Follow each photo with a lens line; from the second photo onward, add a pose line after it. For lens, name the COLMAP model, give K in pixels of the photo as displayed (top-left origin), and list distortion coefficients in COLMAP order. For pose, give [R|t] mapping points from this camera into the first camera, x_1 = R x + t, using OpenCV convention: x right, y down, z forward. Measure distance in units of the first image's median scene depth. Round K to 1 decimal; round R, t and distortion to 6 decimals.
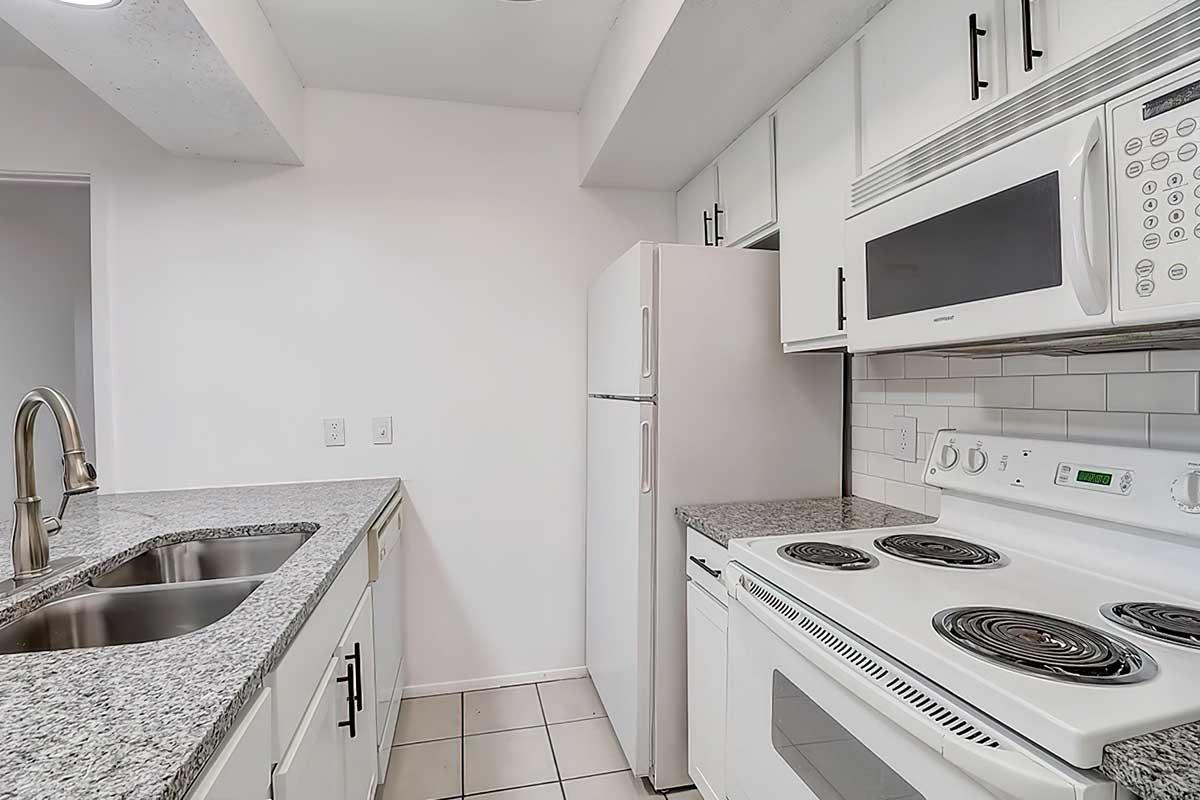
lens RADIAL K [[617.1, 0, 600.0], [0, 617.1, 400.0], [0, 0, 1]] dist [-0.002863, -0.000648]
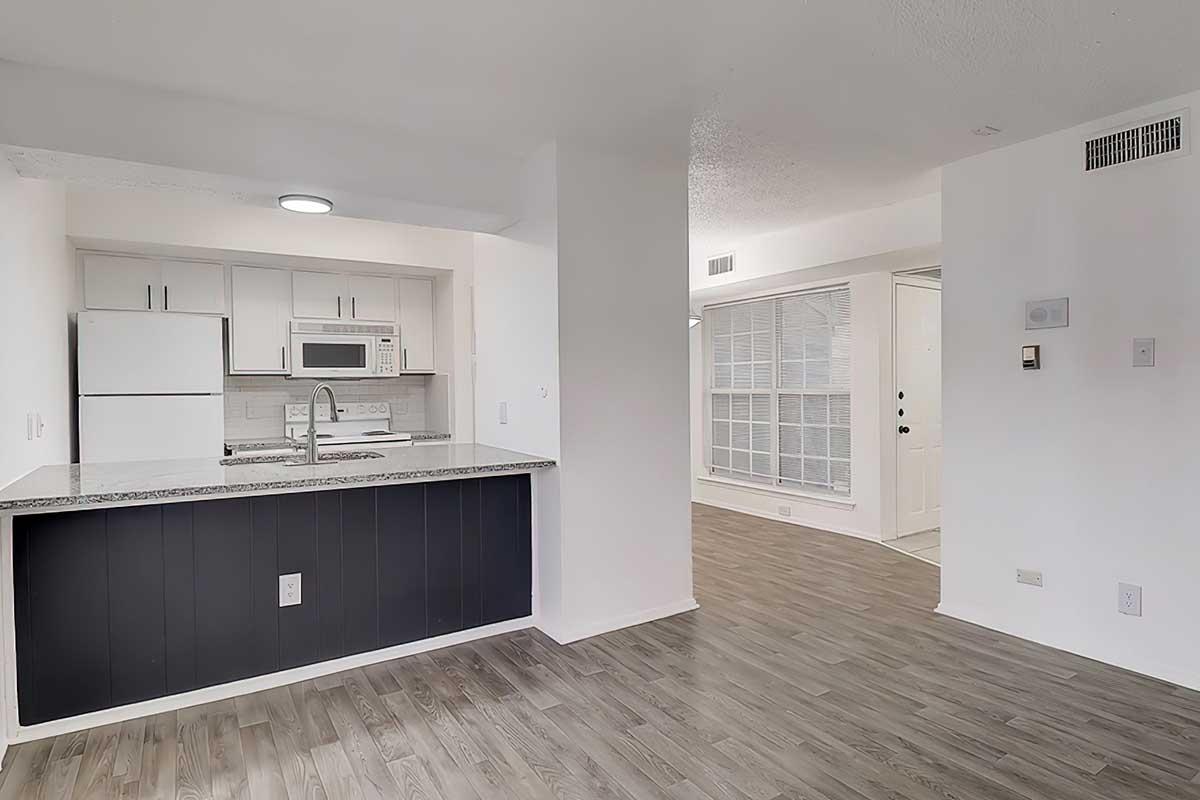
lens RADIAL K [[617.1, 0, 600.0], [0, 617.1, 400.0], [0, 0, 1]] dist [-0.002863, -0.000648]
pose [[-0.351676, 0.005735, 0.936104, -3.420465], [0.030056, 0.999535, 0.005168, 0.076802], [-0.935639, 0.029953, -0.351684, 0.756441]]
